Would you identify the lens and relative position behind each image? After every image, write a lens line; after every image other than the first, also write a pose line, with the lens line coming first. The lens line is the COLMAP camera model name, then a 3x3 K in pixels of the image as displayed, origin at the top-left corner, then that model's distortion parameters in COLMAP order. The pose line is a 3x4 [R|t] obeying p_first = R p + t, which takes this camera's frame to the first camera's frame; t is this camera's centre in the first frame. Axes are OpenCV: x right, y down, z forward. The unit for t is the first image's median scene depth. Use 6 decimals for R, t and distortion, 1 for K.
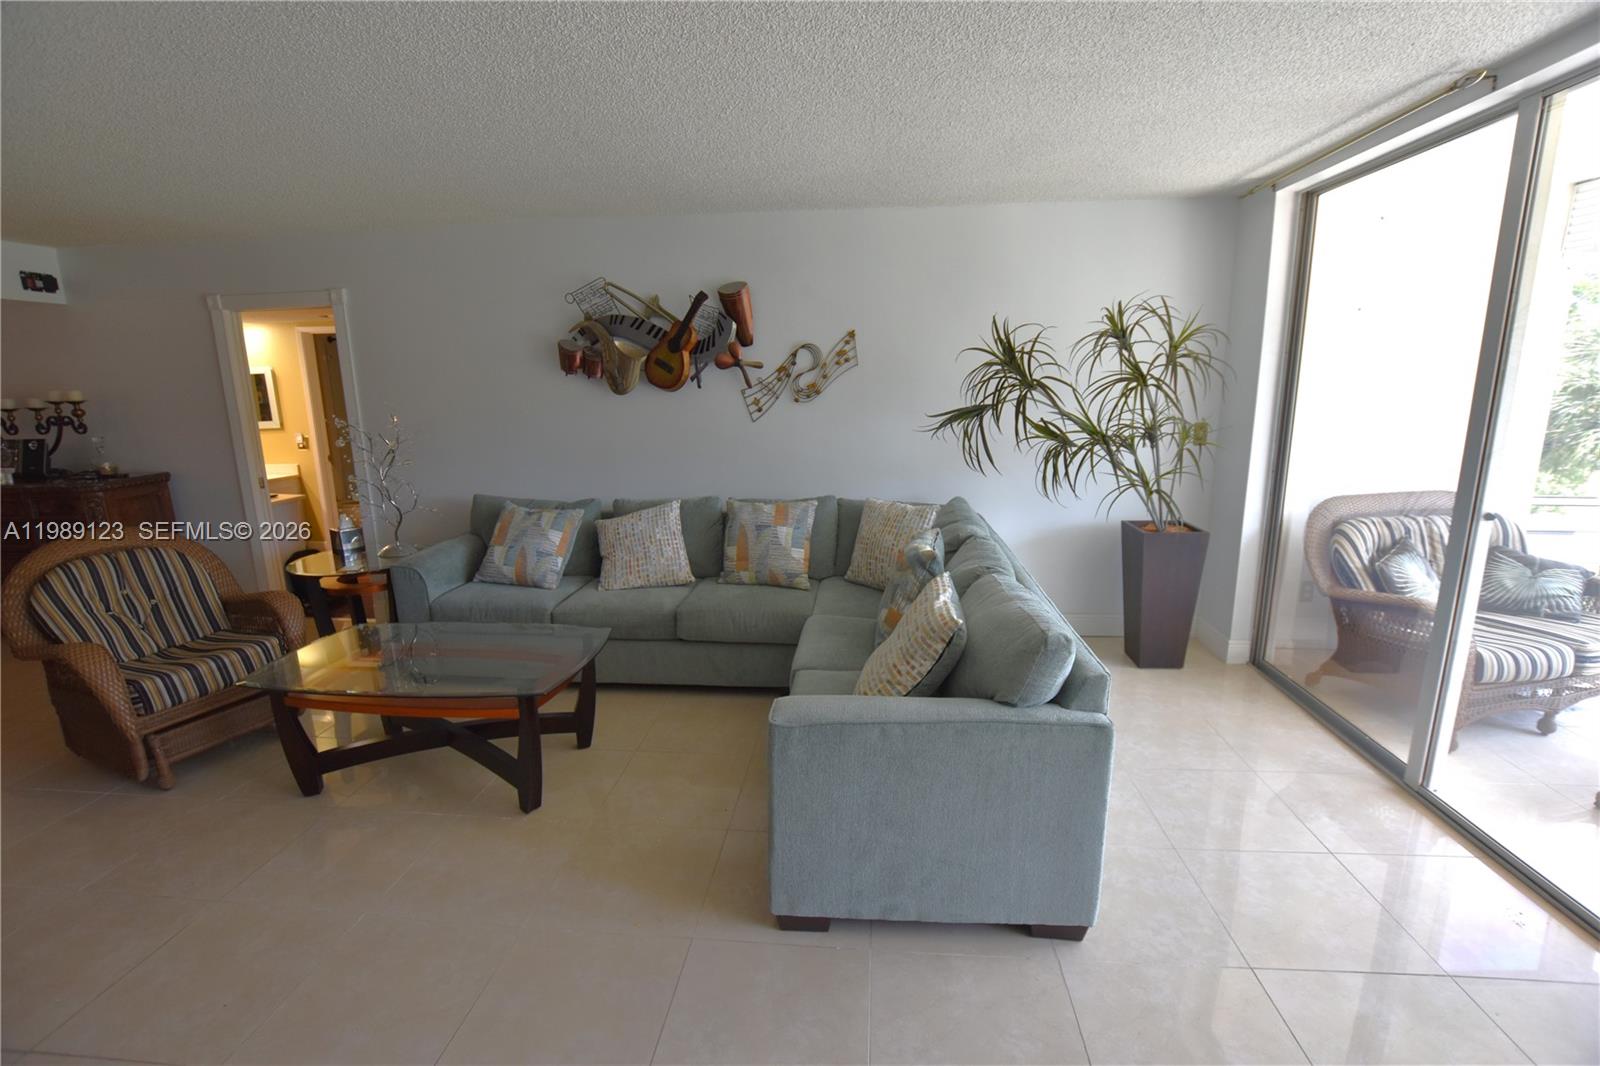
lens RADIAL K [[703.2, 0, 806.0], [0, 703.2, 529.5], [0, 0, 1]] dist [-0.037928, 0.006777]
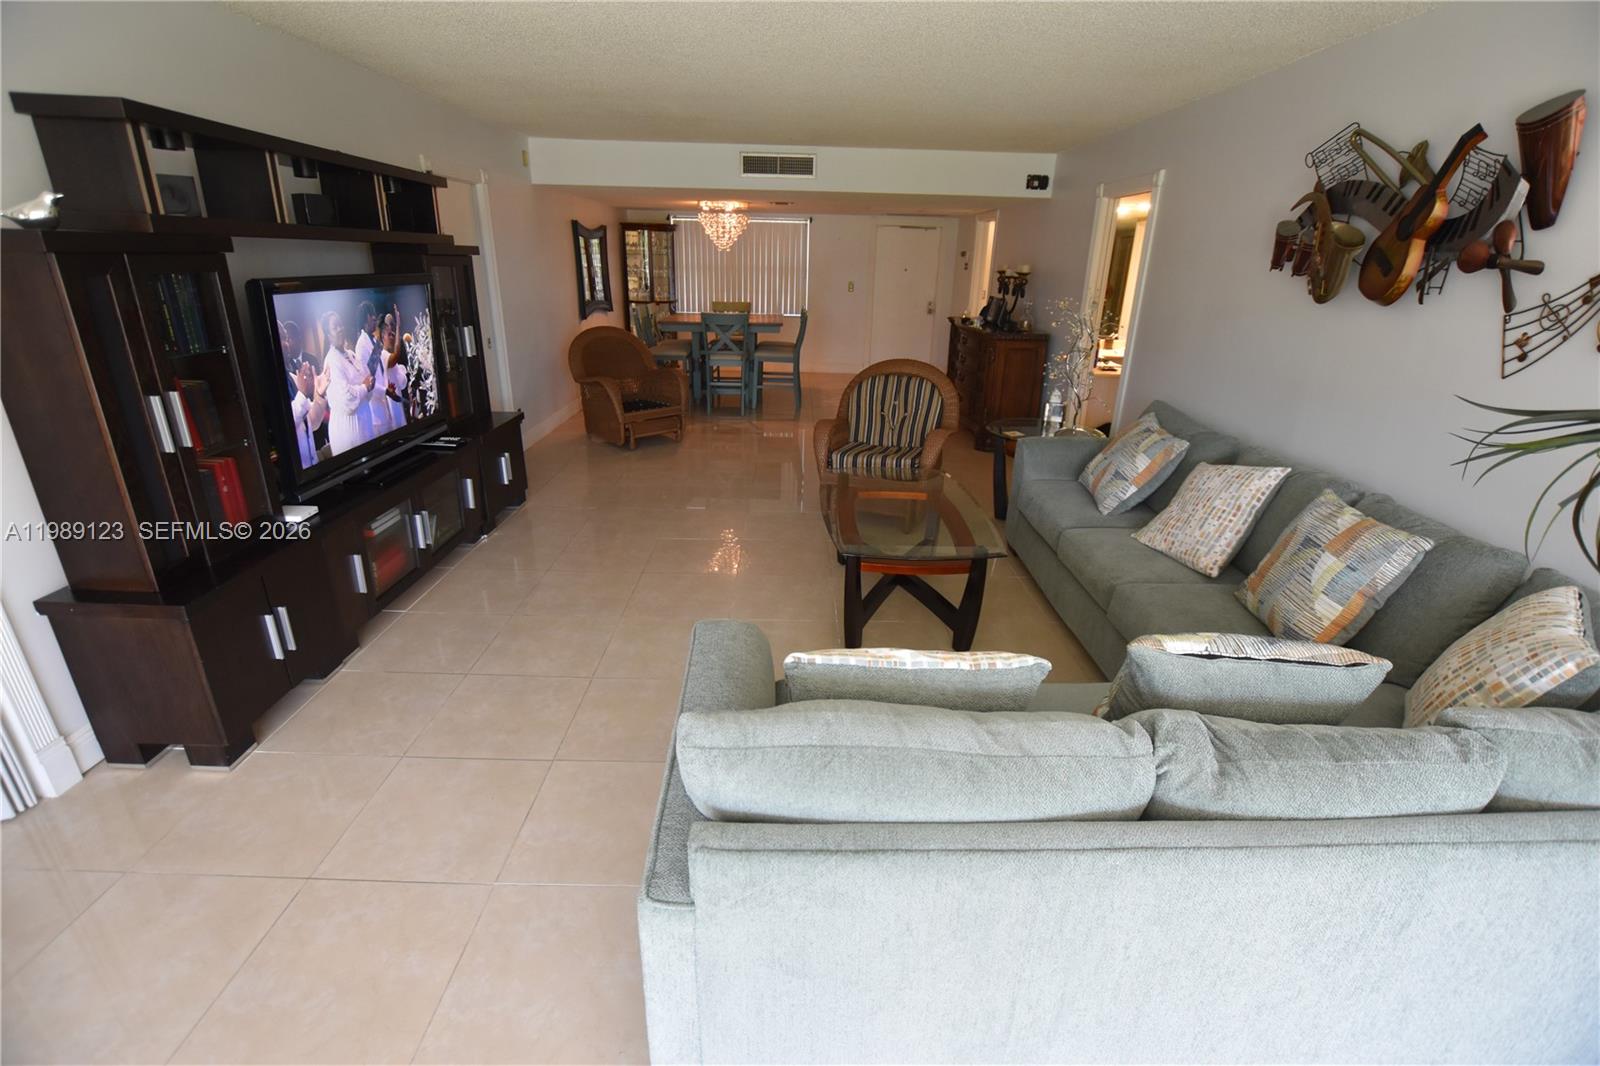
lens RADIAL K [[703.2, 0, 806.0], [0, 703.2, 529.5], [0, 0, 1]] dist [-0.037928, 0.006777]
pose [[0.111334, 0.376079, -0.919875, 0.389180], [-0.233464, 0.909622, 0.343630, -0.105872], [0.965971, 0.176500, 0.189073, 0.428243]]
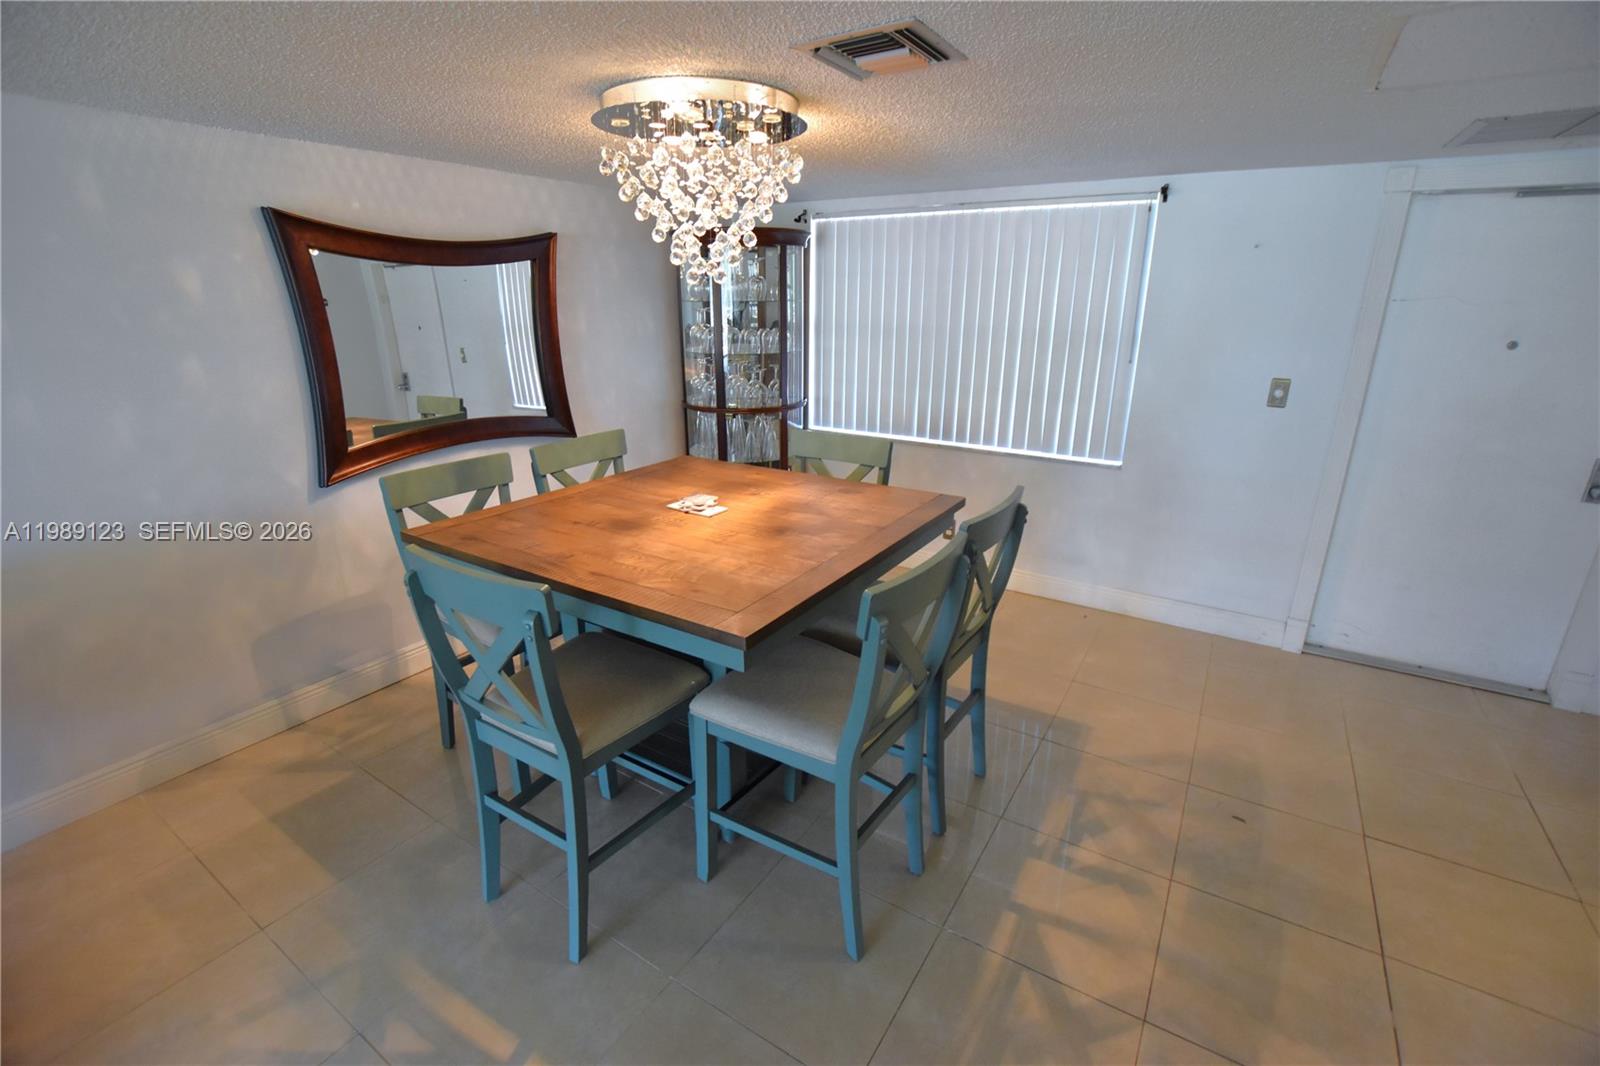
lens RADIAL K [[706.7, 0, 800.0], [0, 706.7, 533.0], [0, 0, 1]] dist [-0.038341, 0.008559]
pose [[-0.453502, 0.293134, -0.841670, -1.200203], [-0.184686, 0.892959, 0.410507, -0.153300], [0.871910, 0.341610, -0.350821, 0.747865]]
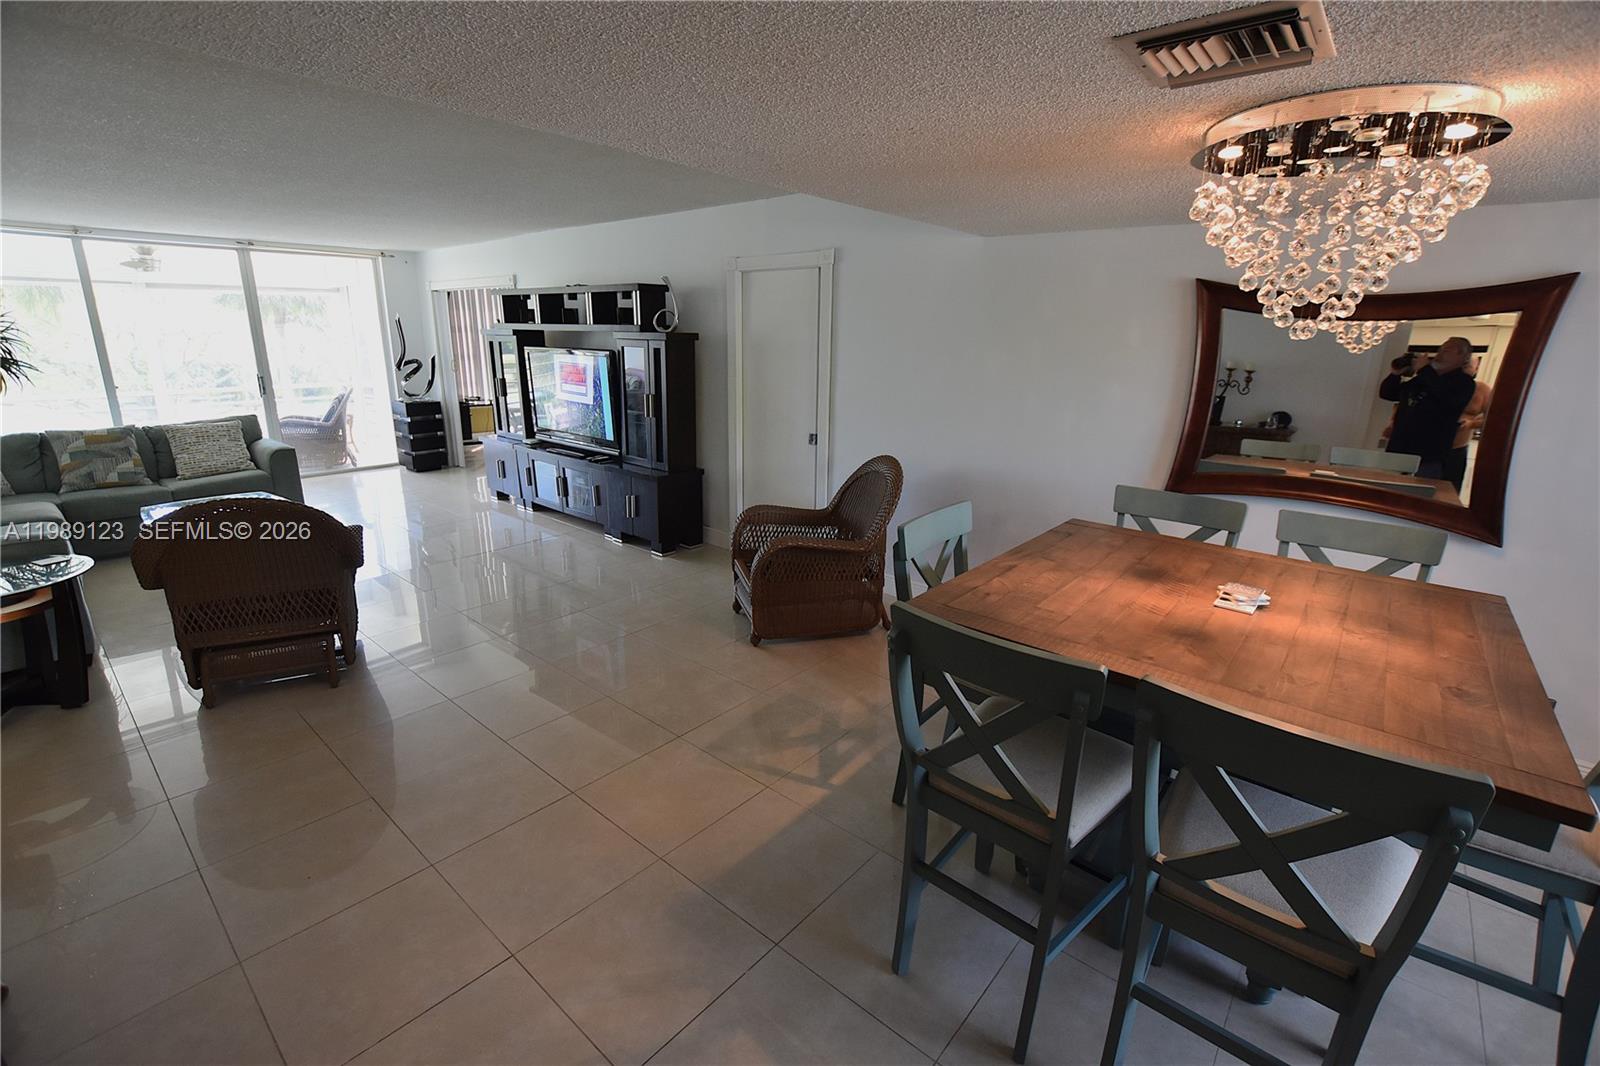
lens RADIAL K [[703.2, 0, 806.0], [0, 703.2, 529.5], [0, 0, 1]] dist [-0.037928, 0.006777]
pose [[-0.821869, -0.150972, 0.549308, -1.665290], [0.115836, 0.899813, 0.420617, -0.199441], [-0.557776, 0.409322, -0.722040, 0.960153]]
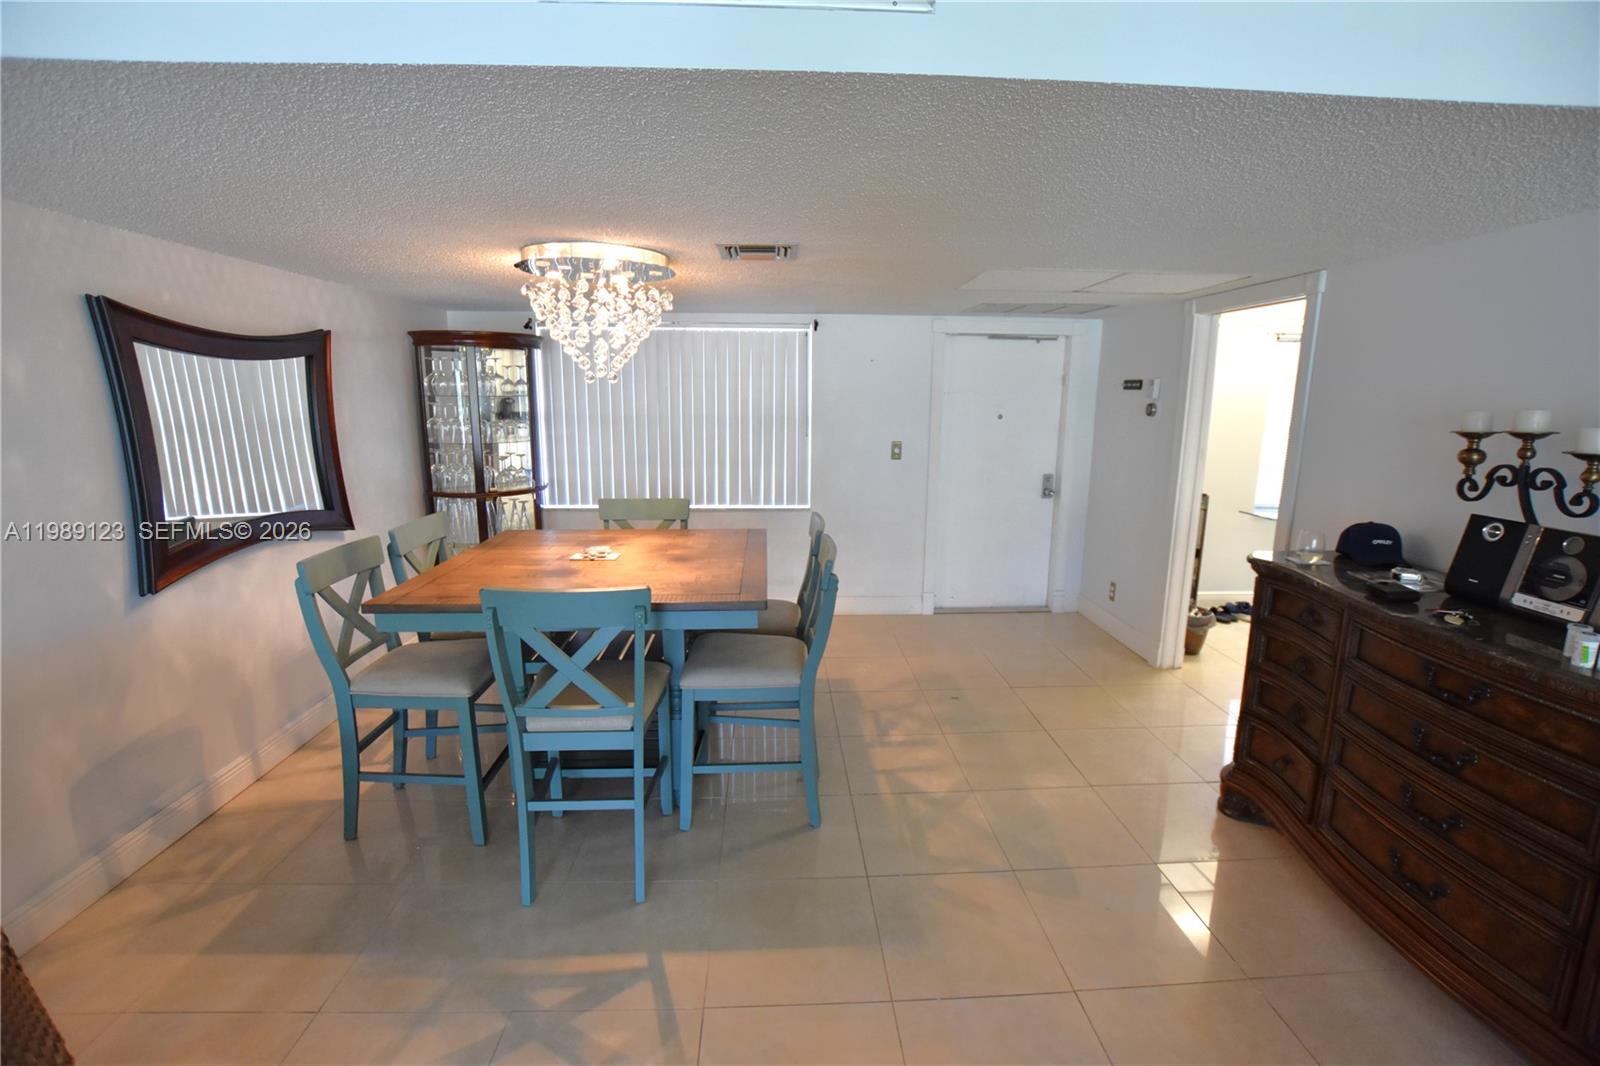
lens RADIAL K [[703.2, 0, 806.0], [0, 703.2, 529.5], [0, 0, 1]] dist [-0.037928, 0.006777]
pose [[0.142714, 0.200290, -0.969287, -0.933669], [-0.216526, 0.961907, 0.166884, -0.111450], [0.965789, 0.186059, 0.180646, 0.536995]]
